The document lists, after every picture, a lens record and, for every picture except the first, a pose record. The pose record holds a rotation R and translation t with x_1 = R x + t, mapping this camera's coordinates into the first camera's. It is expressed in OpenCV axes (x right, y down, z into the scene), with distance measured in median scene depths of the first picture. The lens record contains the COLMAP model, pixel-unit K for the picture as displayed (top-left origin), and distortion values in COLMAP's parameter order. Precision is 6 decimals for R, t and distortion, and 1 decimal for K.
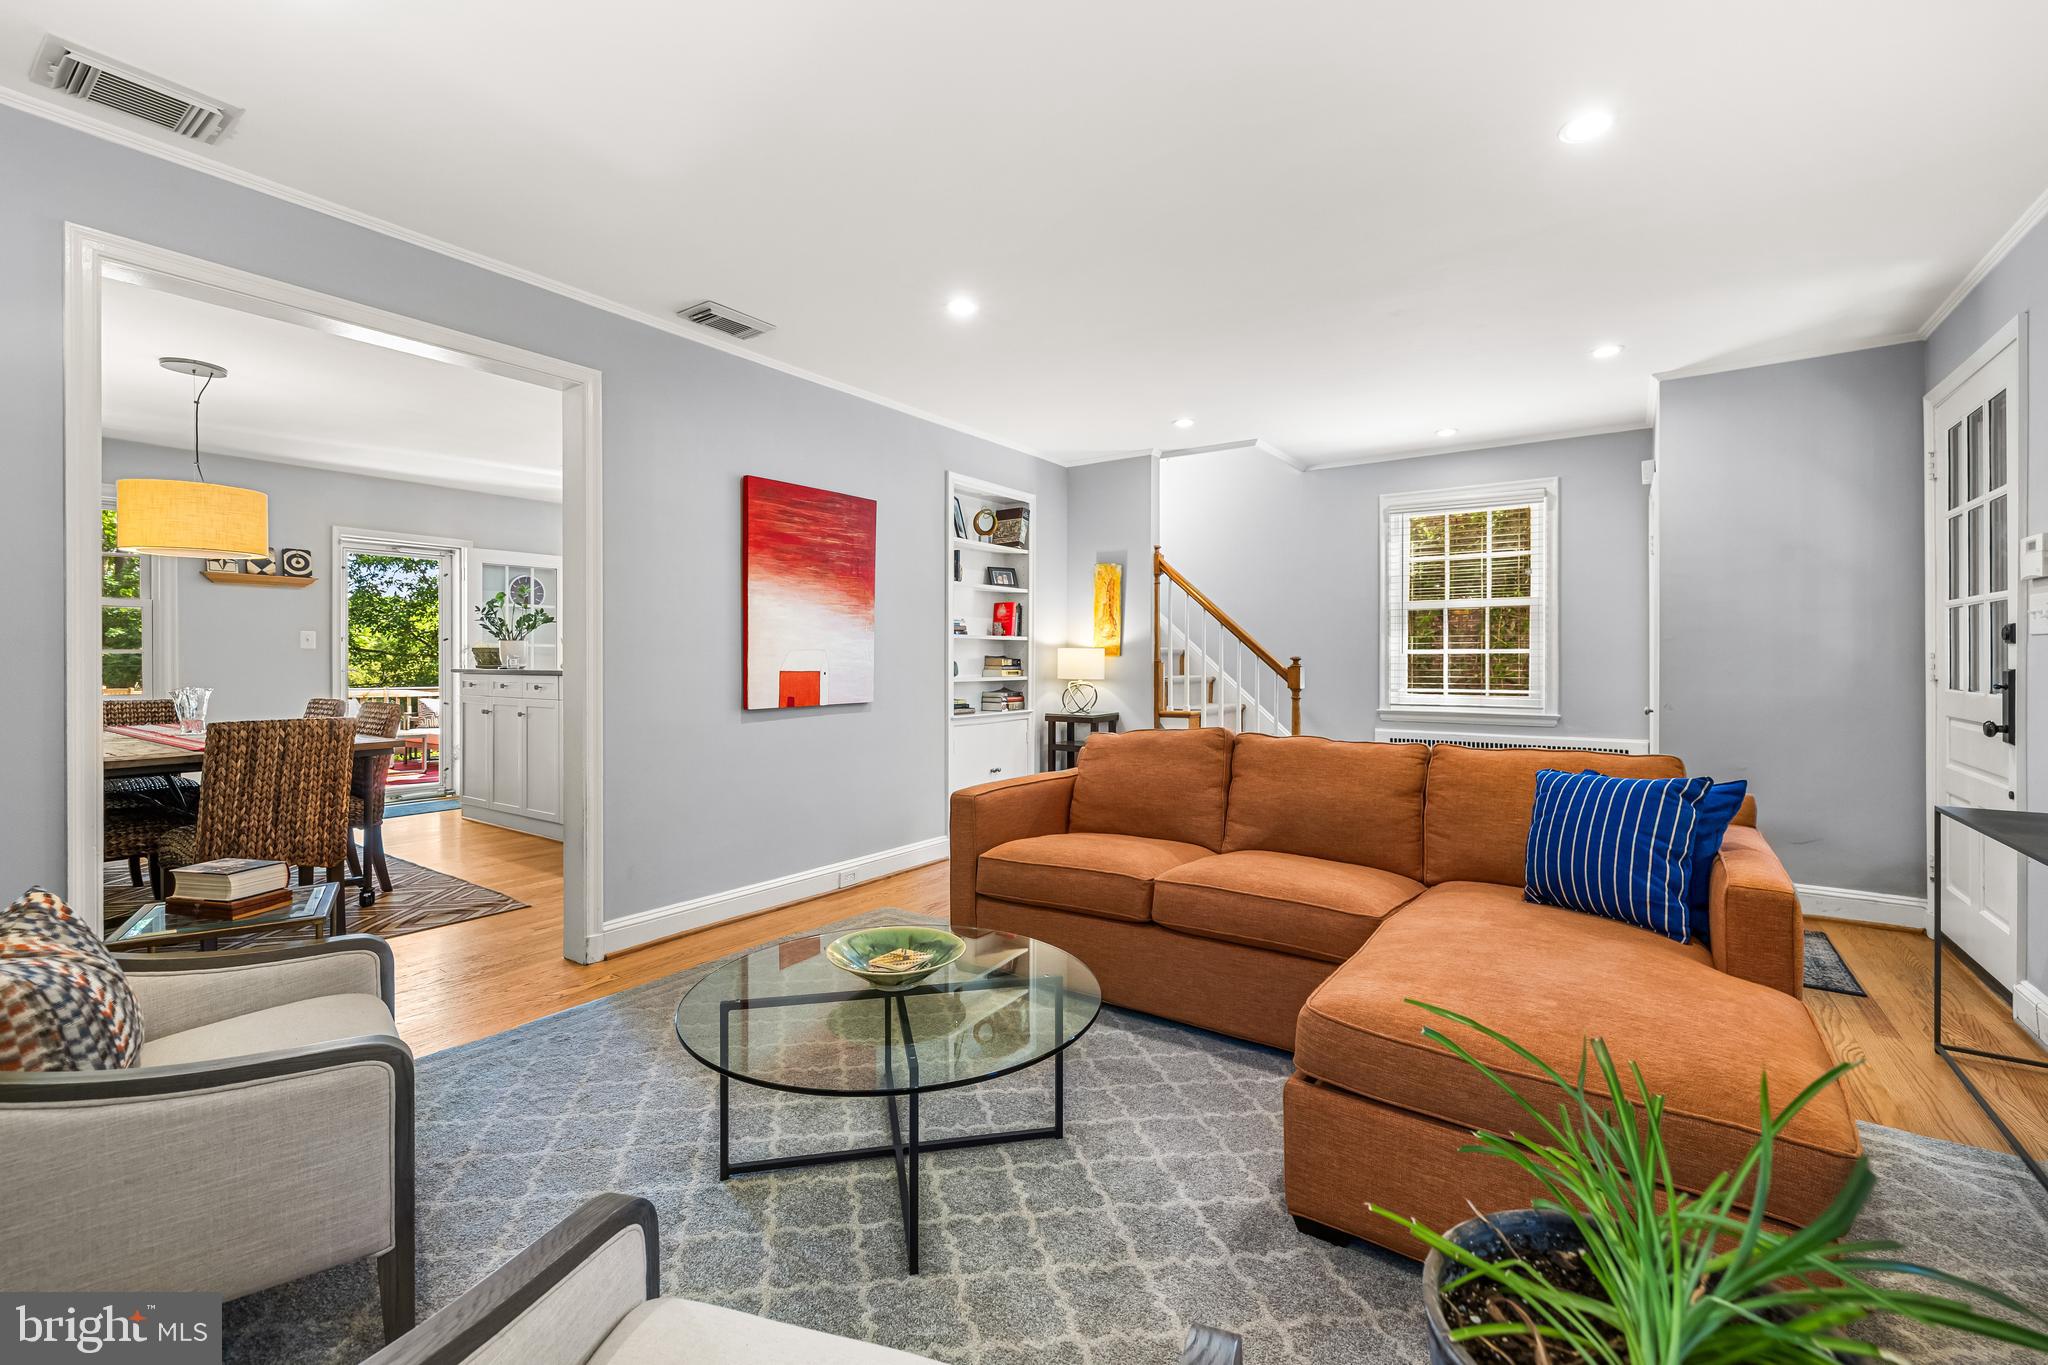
lens RADIAL K [[868.7, 0, 1023.7], [0, 868.7, 661.0], [0, 0, 1]] dist [0.000397, 0.000696]
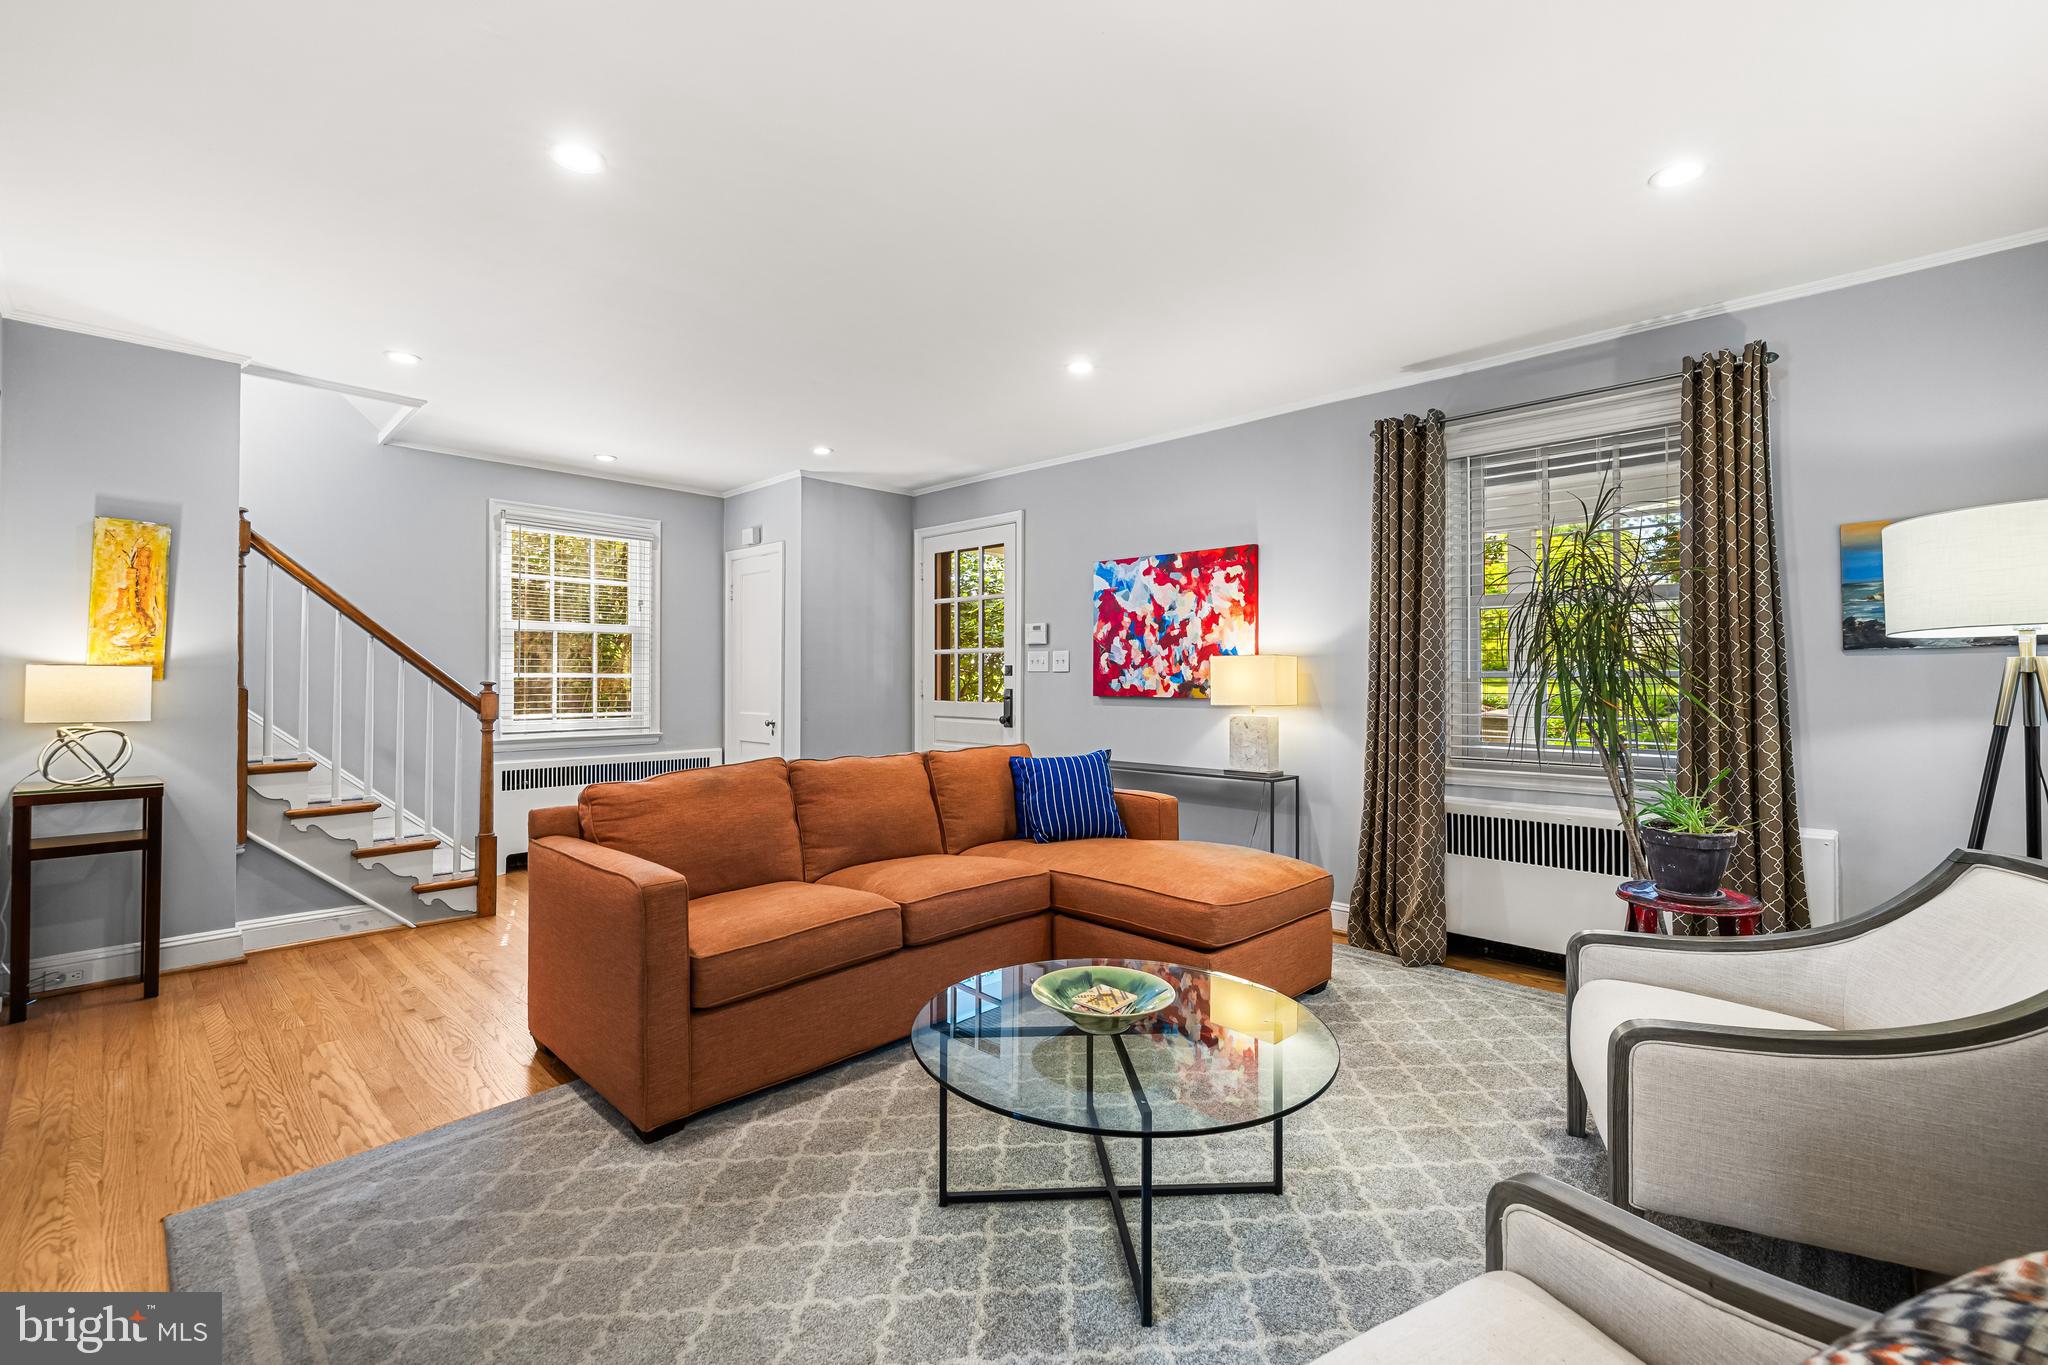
lens RADIAL K [[868.7, 0, 1030.3], [0, 868.7, 677.3], [0, 0, 1]] dist [0.000397, 0.000696]
pose [[0.148572, 0.003059, 0.988897, -0.403319], [0.000581, 0.999995, -0.003181, -0.005372], [-0.988901, 0.001047, 0.148570, 0.337434]]
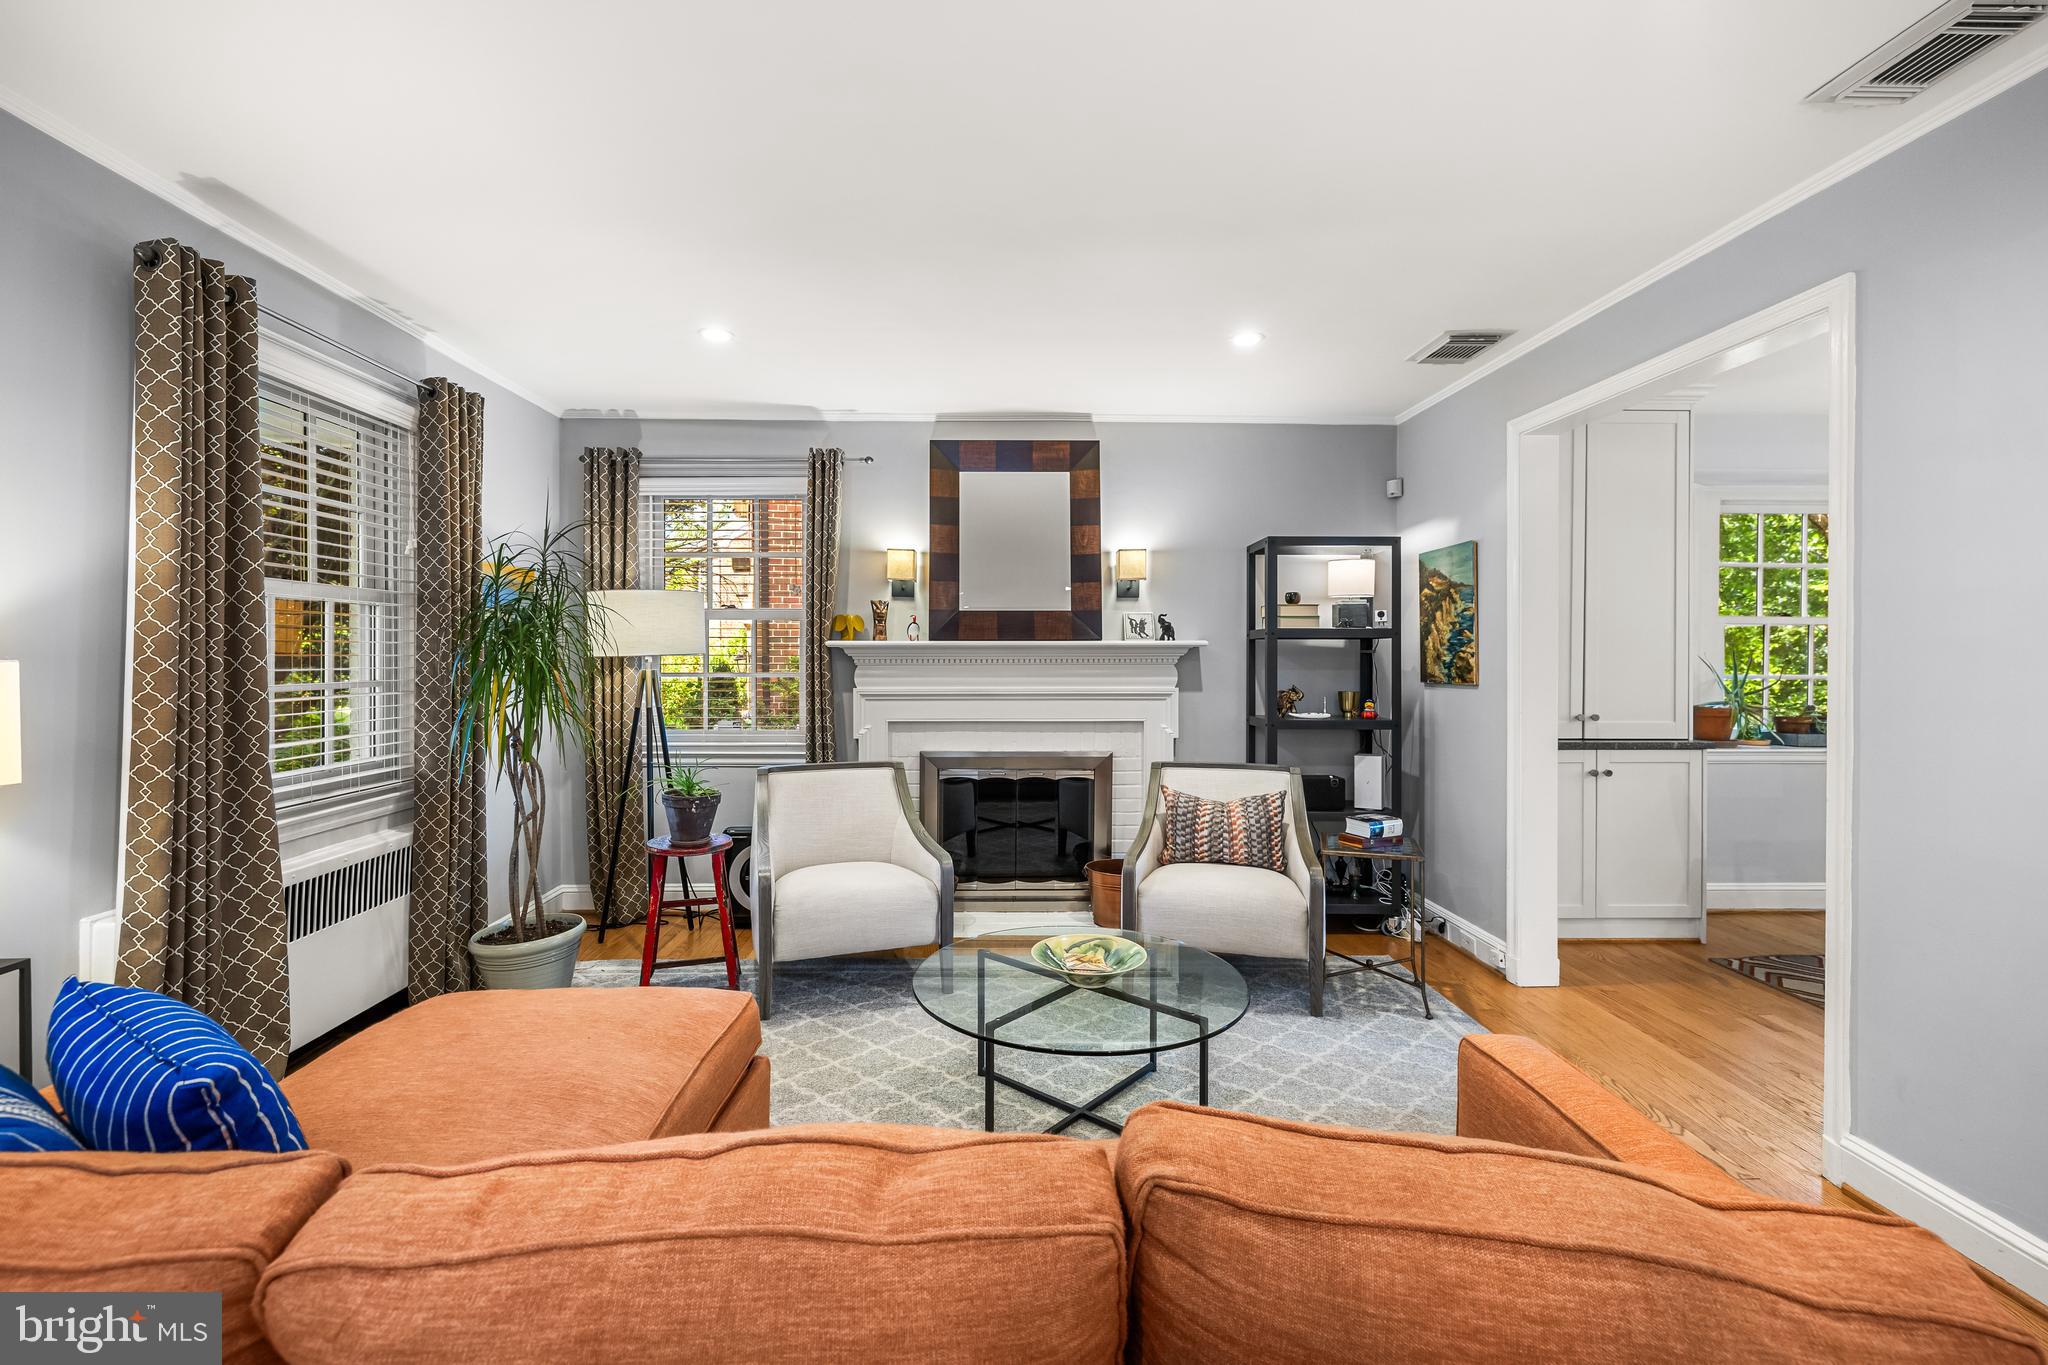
lens RADIAL K [[868.7, 0, 989.5], [0, 868.7, 657.4], [0, 0, 1]] dist [0.000397, 0.000696]
pose [[-0.812073, 0.001615, -0.583553, 0.241880], [-0.003432, 0.999966, 0.007543, -0.031146], [0.583545, 0.008129, -0.812040, 0.680376]]
